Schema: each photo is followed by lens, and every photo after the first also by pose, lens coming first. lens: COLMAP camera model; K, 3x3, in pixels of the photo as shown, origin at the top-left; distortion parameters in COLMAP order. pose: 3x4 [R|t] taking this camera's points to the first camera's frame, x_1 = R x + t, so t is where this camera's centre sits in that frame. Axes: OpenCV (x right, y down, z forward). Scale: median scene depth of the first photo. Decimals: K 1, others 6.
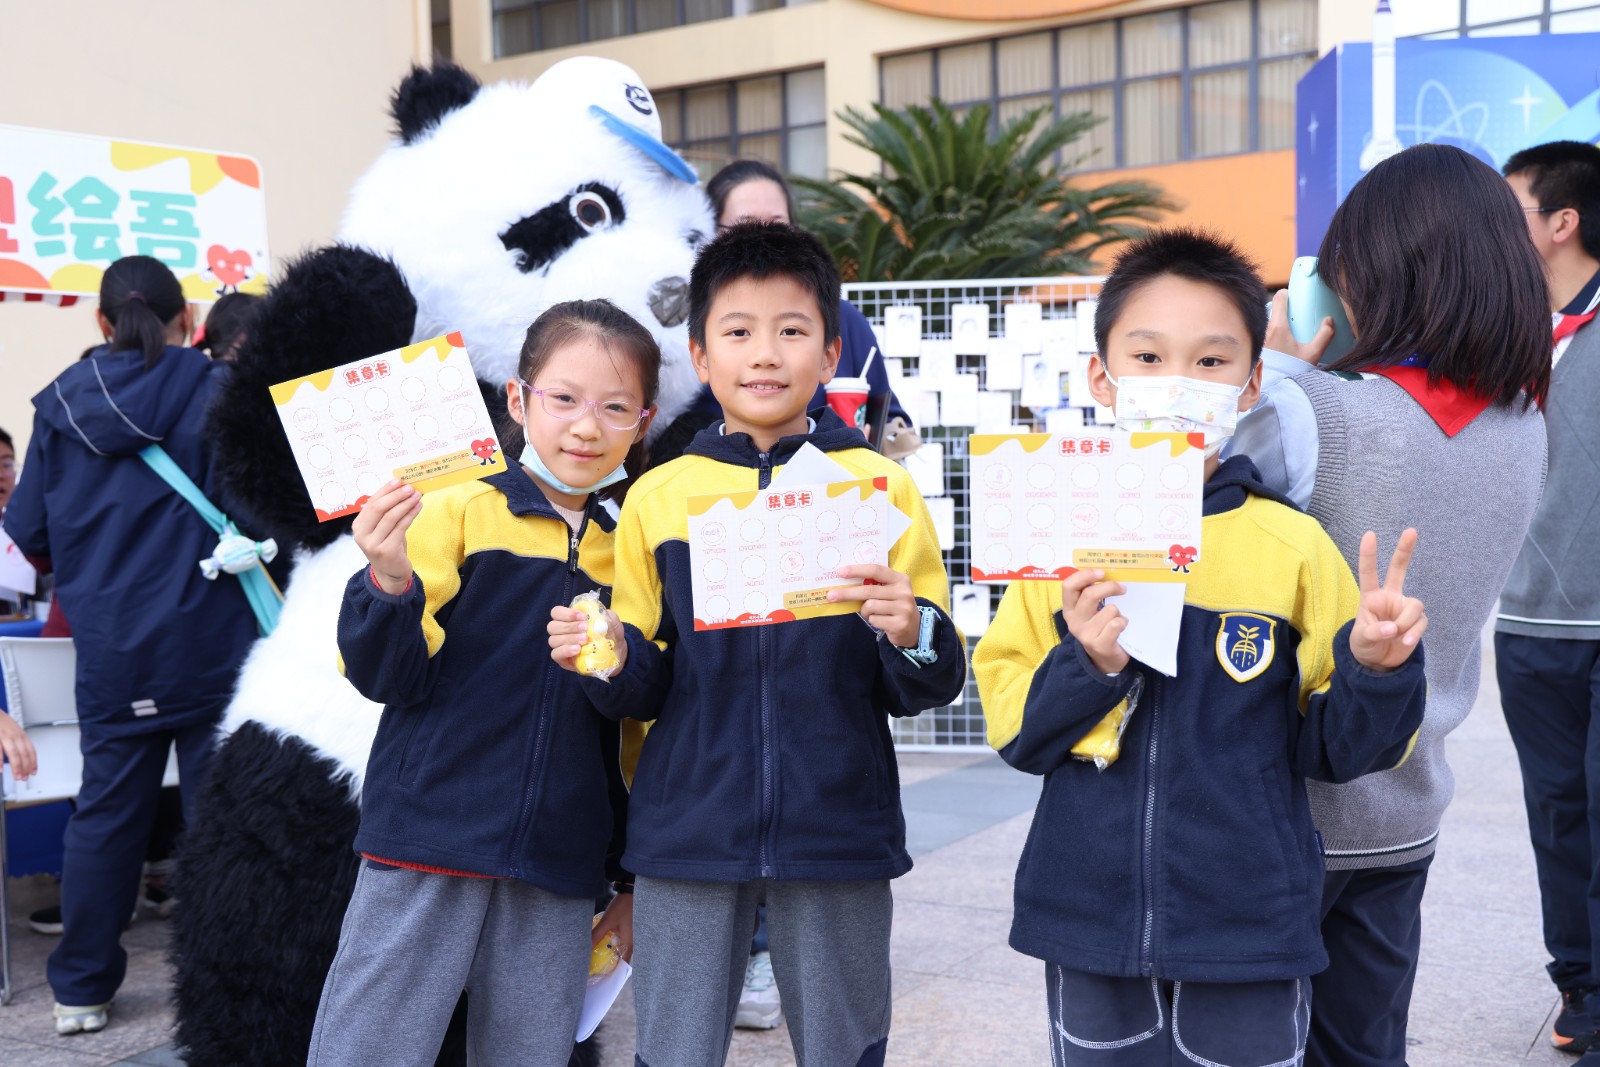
lens RADIAL K [[1841.8, 0, 800.3], [0, 1841.8, 534.7], [0, 0, 1]] dist [0.003363, 0.000000]
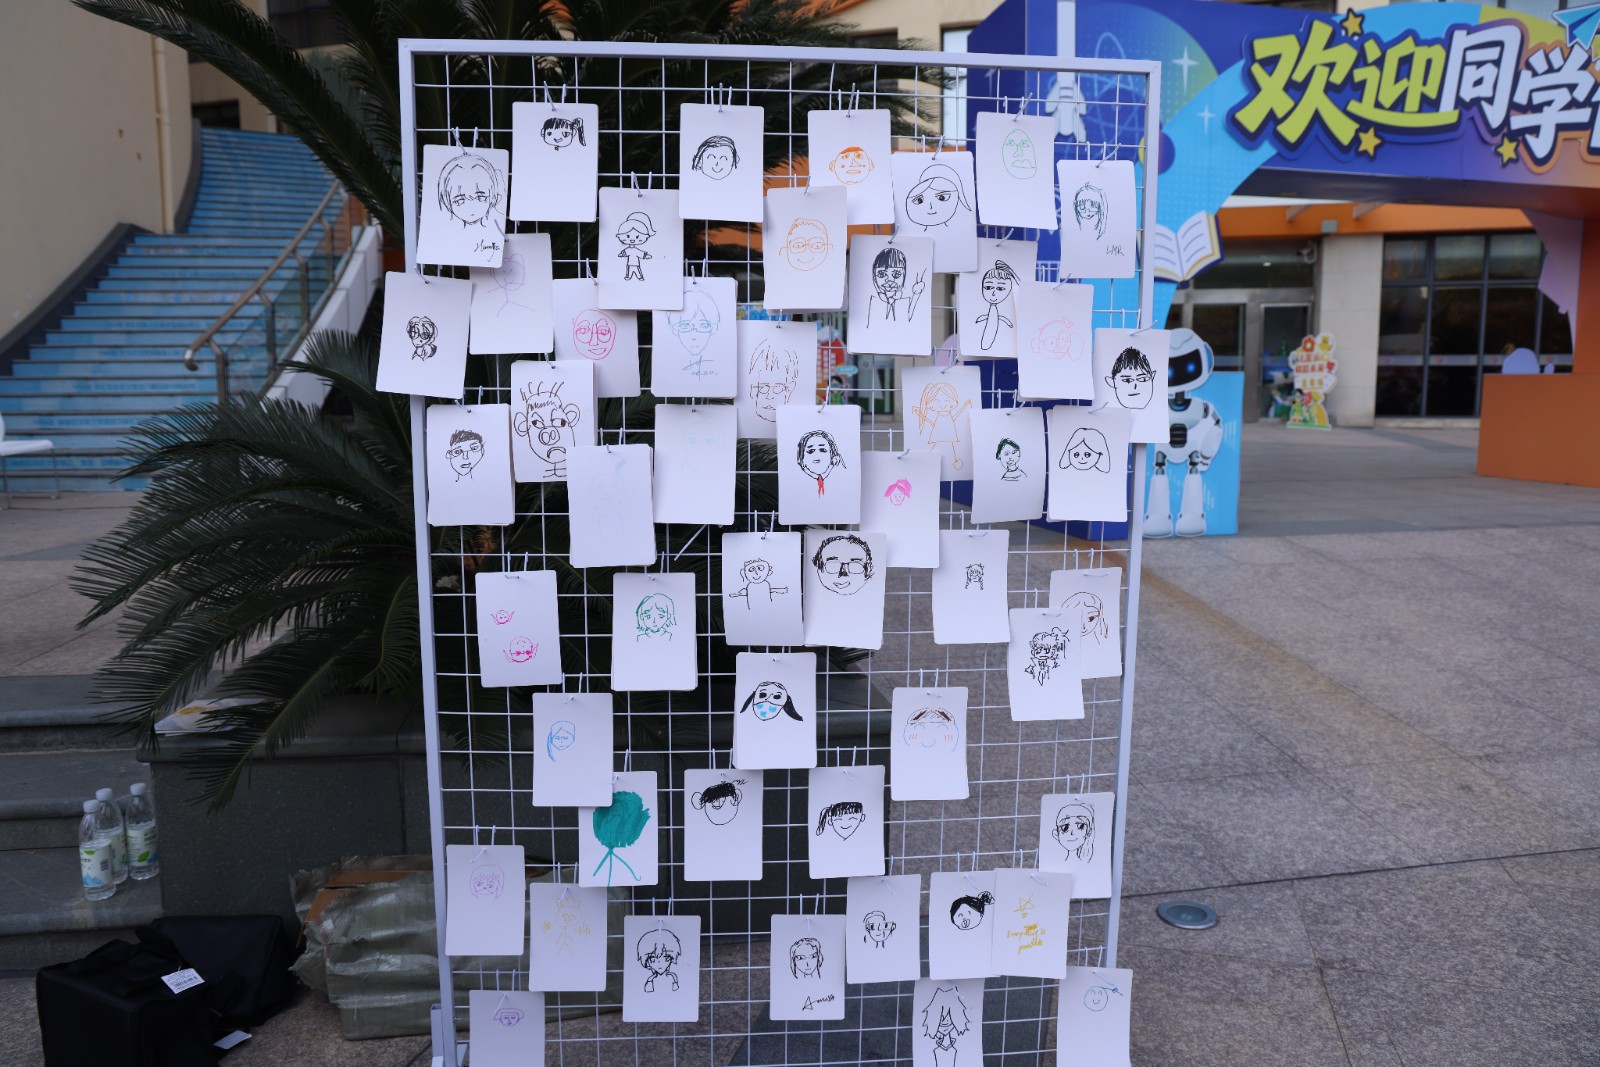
lens RADIAL K [[1154.3, 0, 802.9], [0, 1154.3, 532.2], [0, 0, 1]] dist [-0.038963, 0.003817]
pose [[0.977675, -0.014611, 0.209612, 0.055022], [-0.007648, 0.994444, 0.104992, -0.056841], [-0.209981, -0.104251, 0.972131, 0.736779]]
